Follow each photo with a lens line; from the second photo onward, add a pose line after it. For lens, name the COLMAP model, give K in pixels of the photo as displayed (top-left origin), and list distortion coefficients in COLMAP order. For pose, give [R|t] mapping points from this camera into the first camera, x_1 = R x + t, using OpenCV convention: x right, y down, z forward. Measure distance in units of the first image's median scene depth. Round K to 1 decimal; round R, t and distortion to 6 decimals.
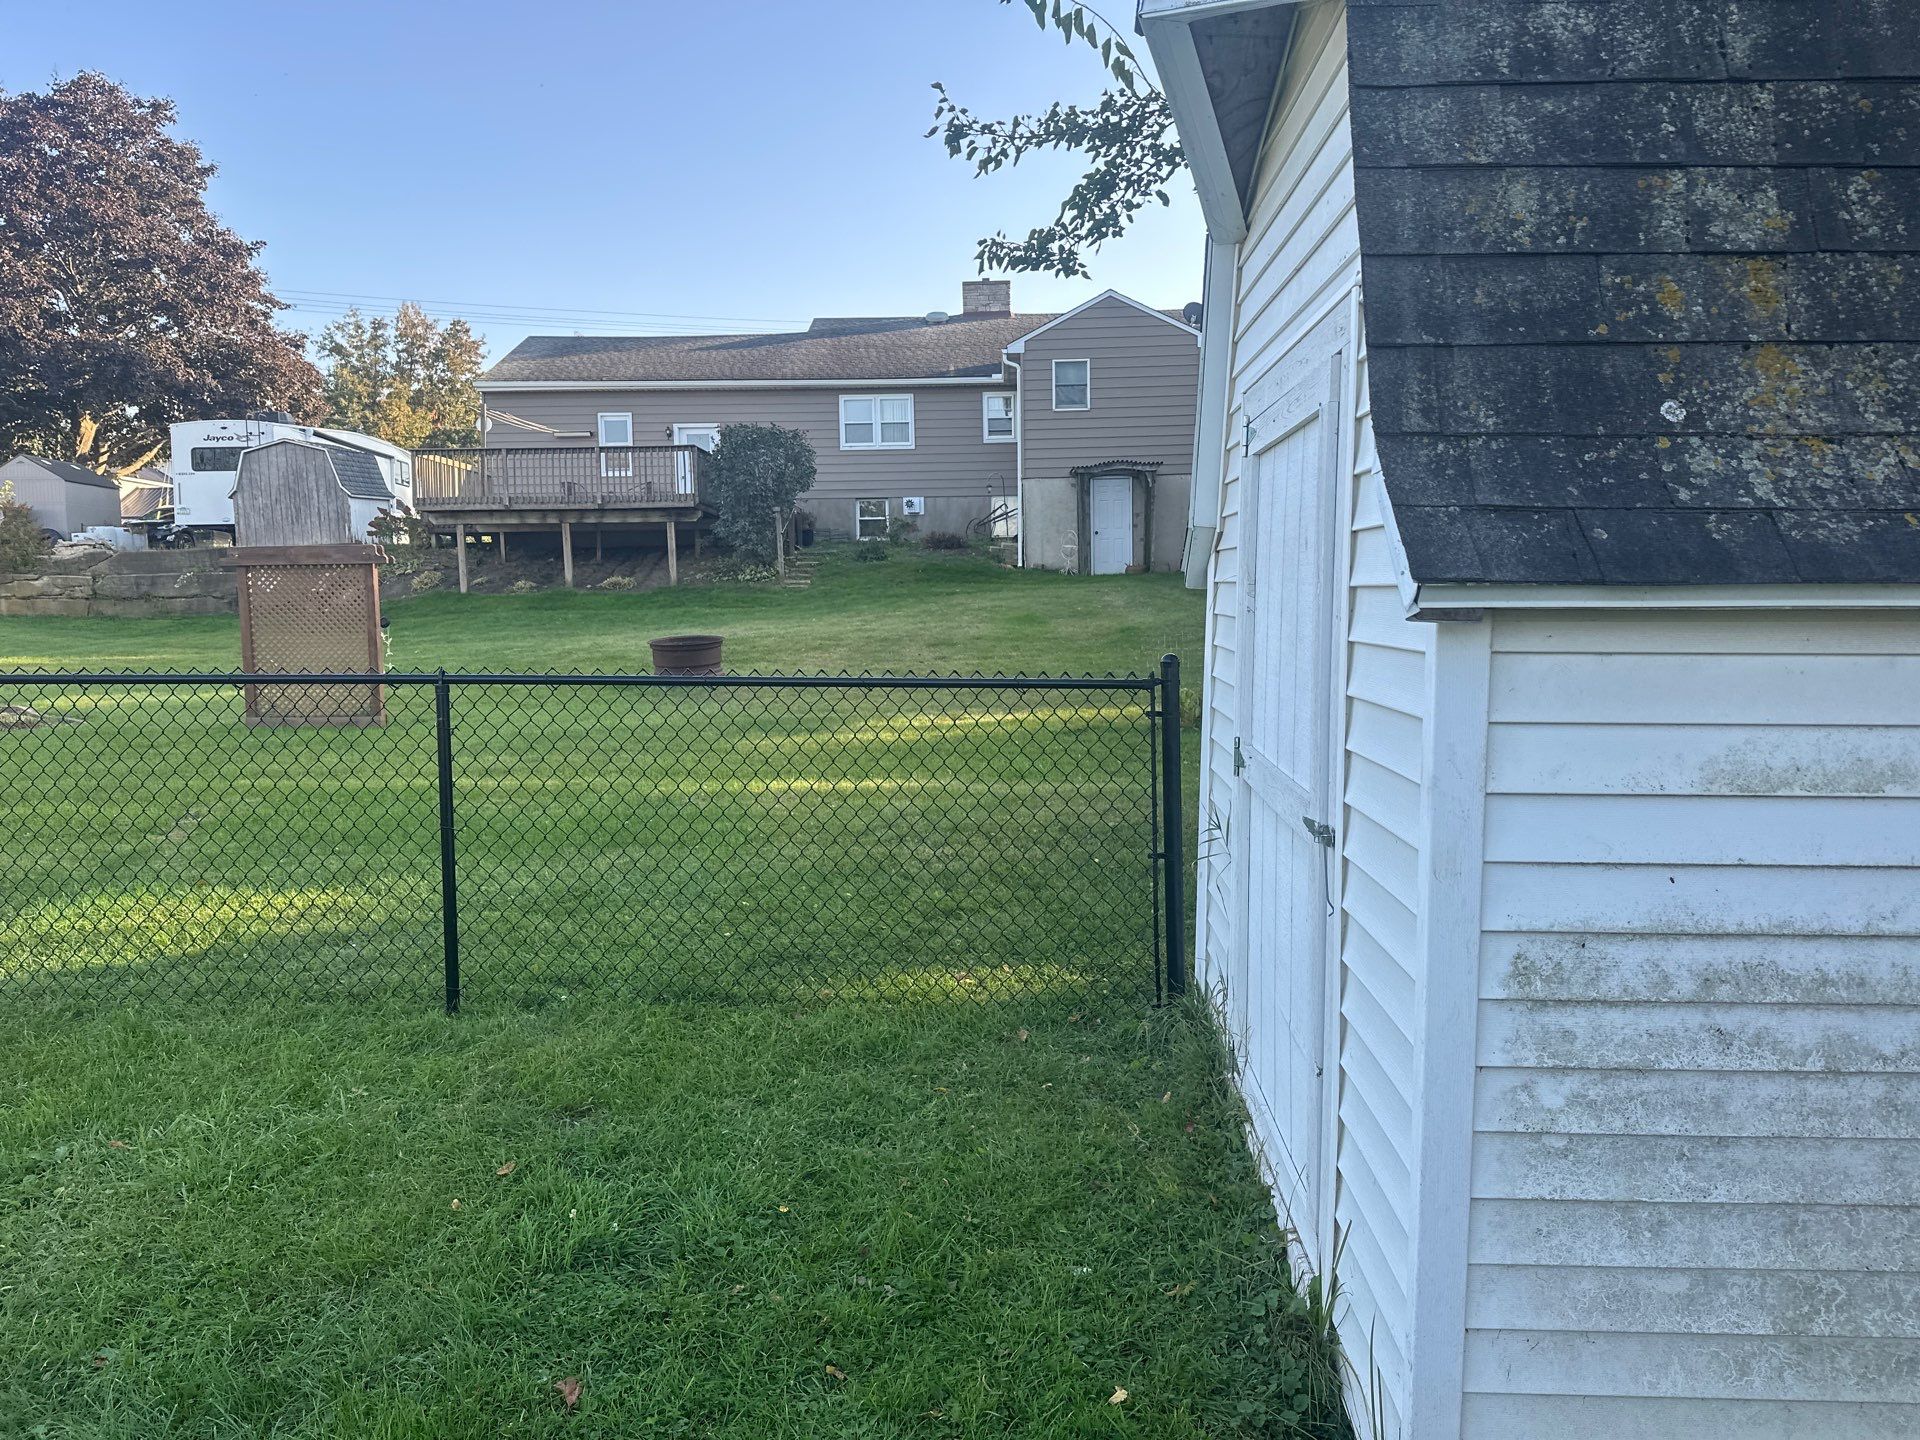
lens RADIAL K [[1319.6, 0, 991.4], [0, 1319.6, 716.3], [0, 0, 1]] dist [-0.003232, -0.013514]
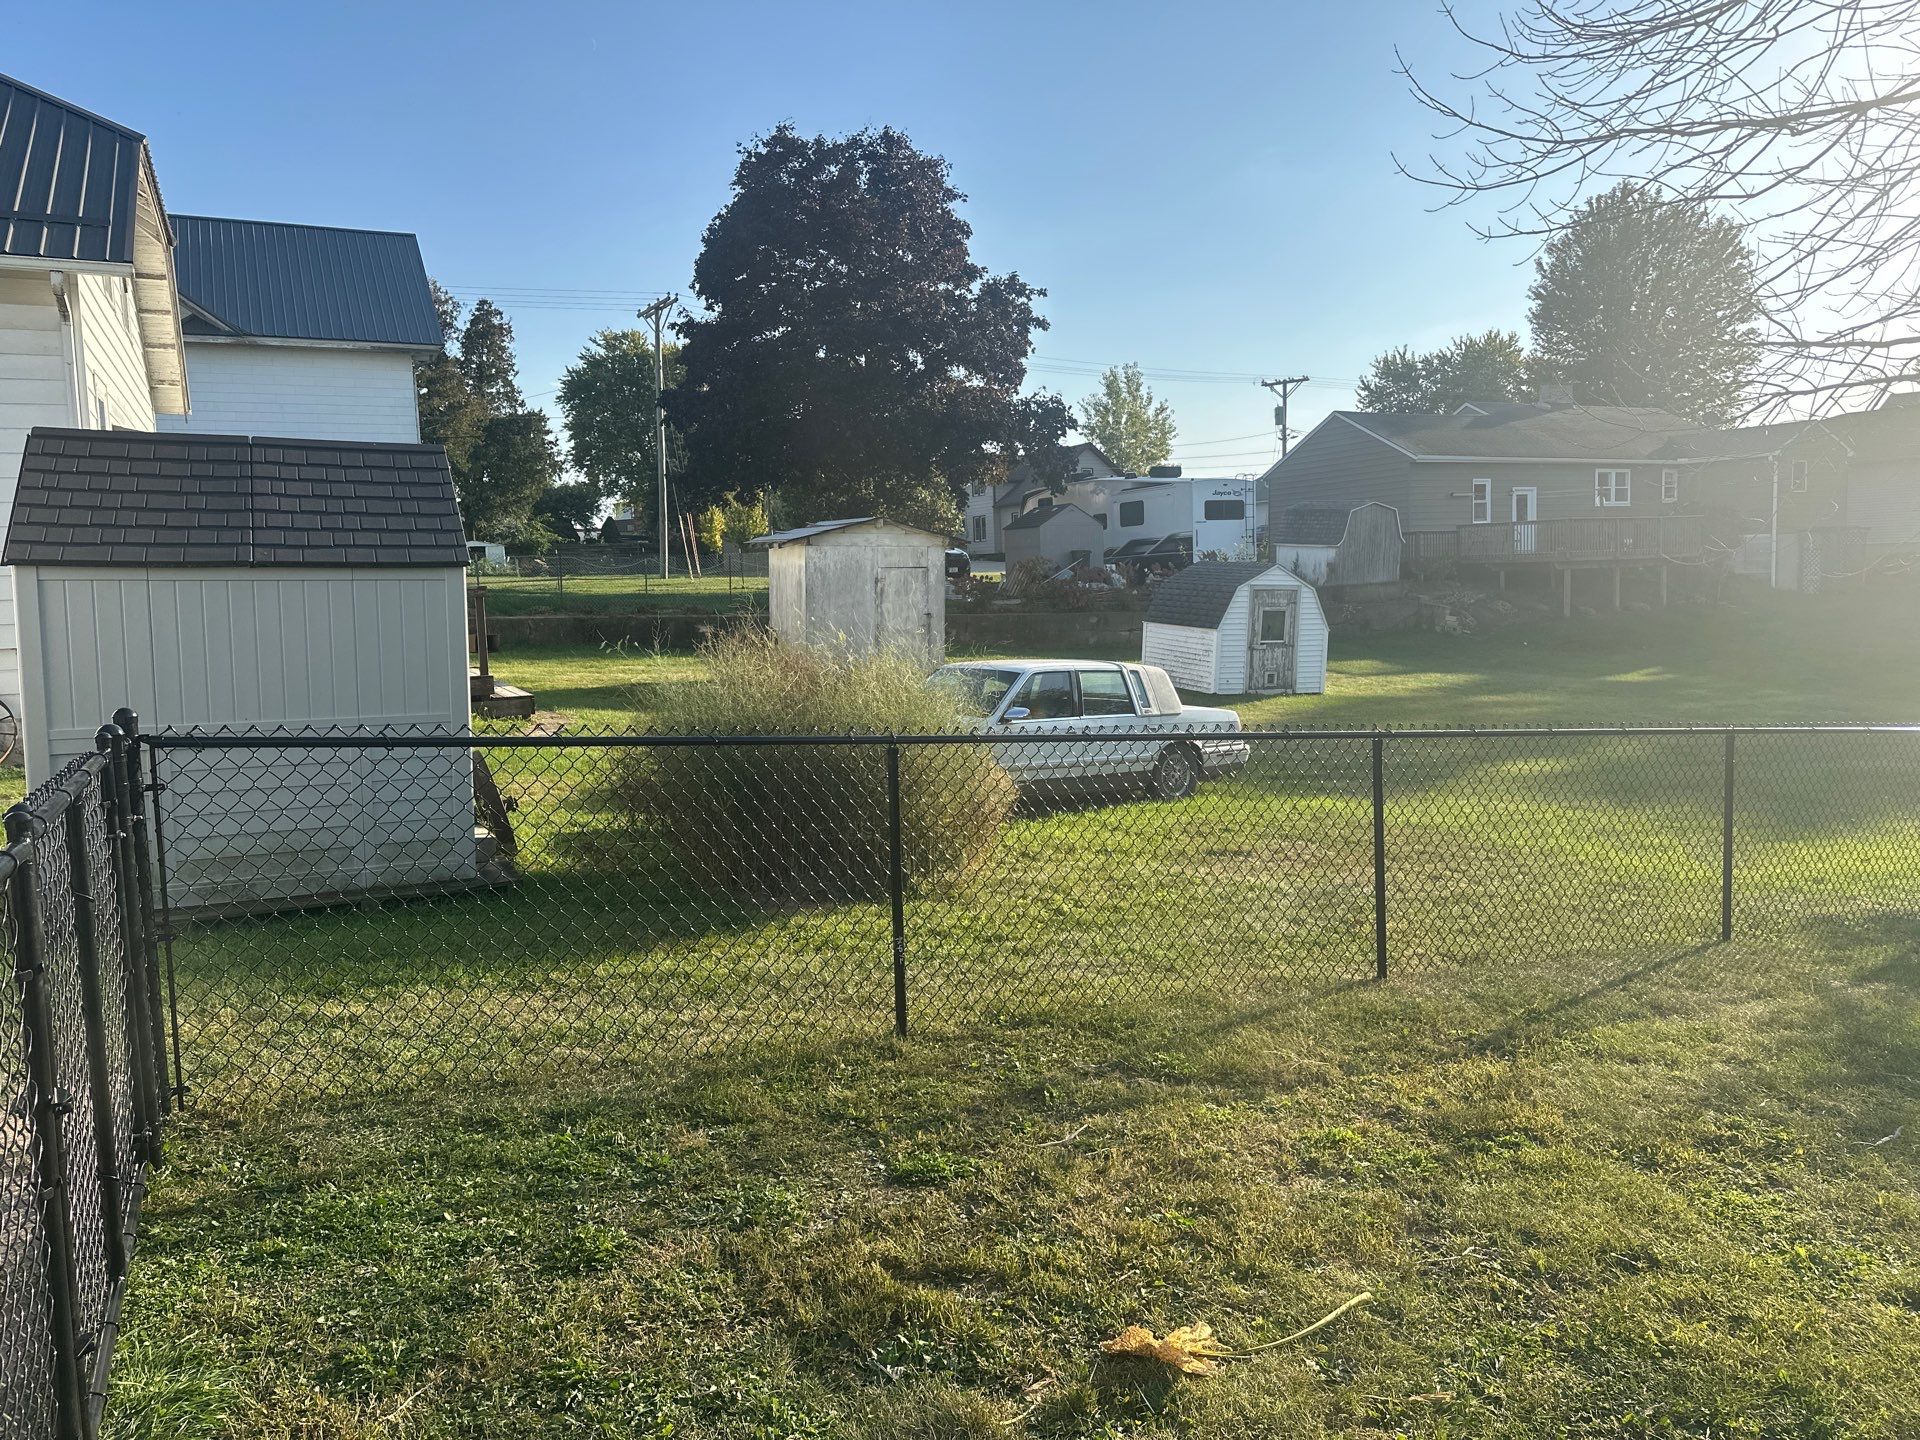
lens RADIAL K [[1278.8, 0, 972.3], [0, 1278.8, 712.6], [0, 0, 1]] dist [-0.002599, -0.034396]
pose [[0.902643, -0.063922, 0.425617, -1.574370], [0.055031, 0.997934, 0.033167, -0.069303], [-0.426858, -0.006516, 0.904295, 0.014990]]
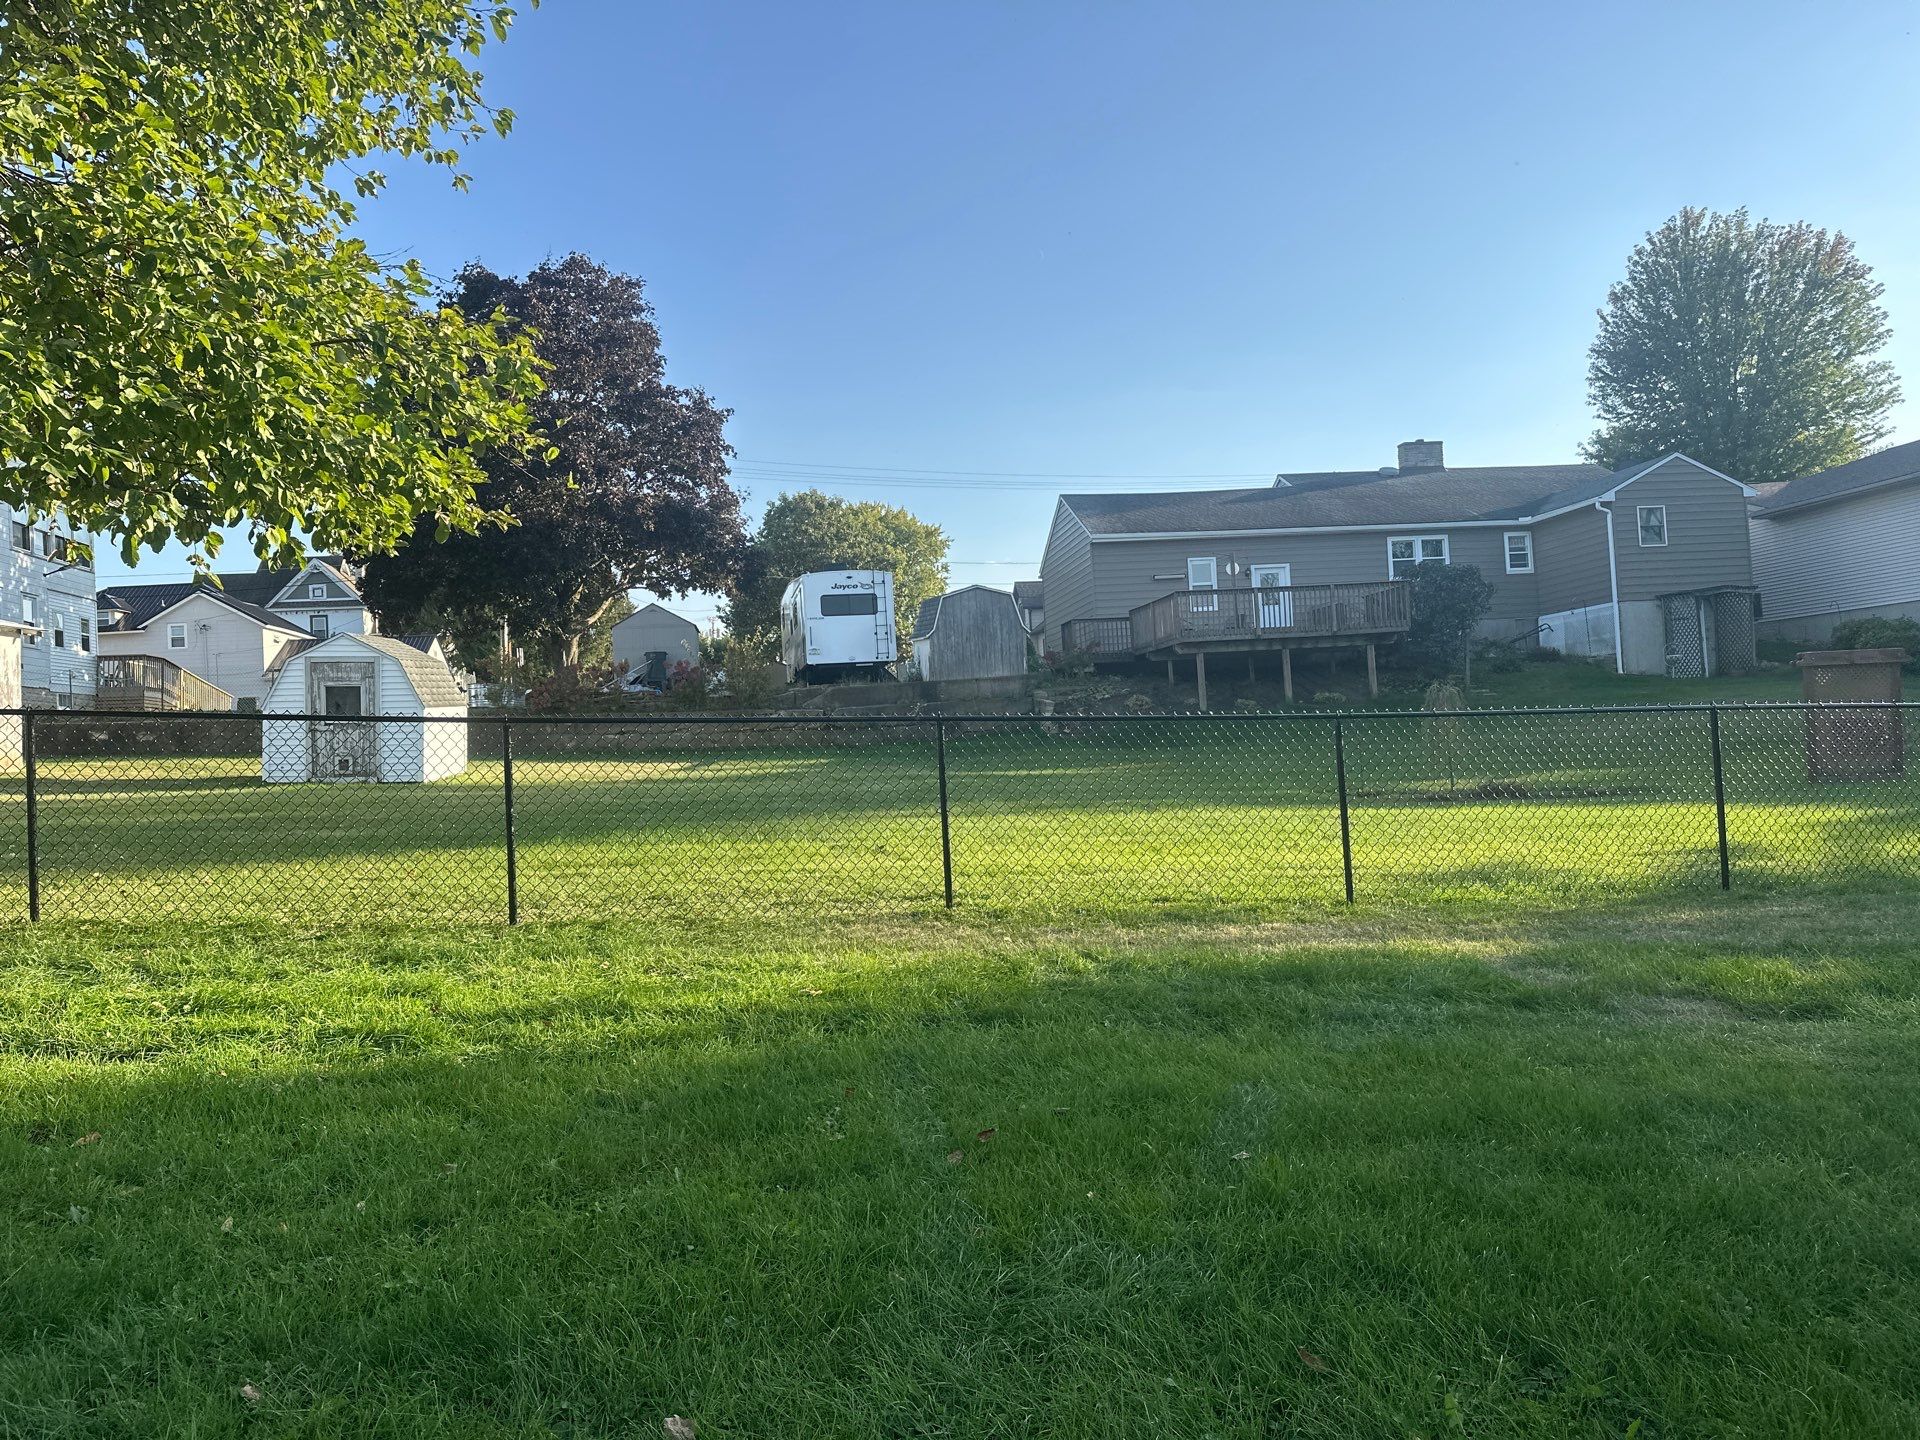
lens RADIAL K [[1274.7, 0, 933.9], [0, 1274.7, 696.6], [0, 0, 1]] dist [0.073431, -0.109519]
pose [[0.991740, -0.033196, 0.123896, -0.774302], [0.047454, 0.992350, -0.113968, 0.010800], [-0.119165, 0.118906, 0.985729, -0.083889]]
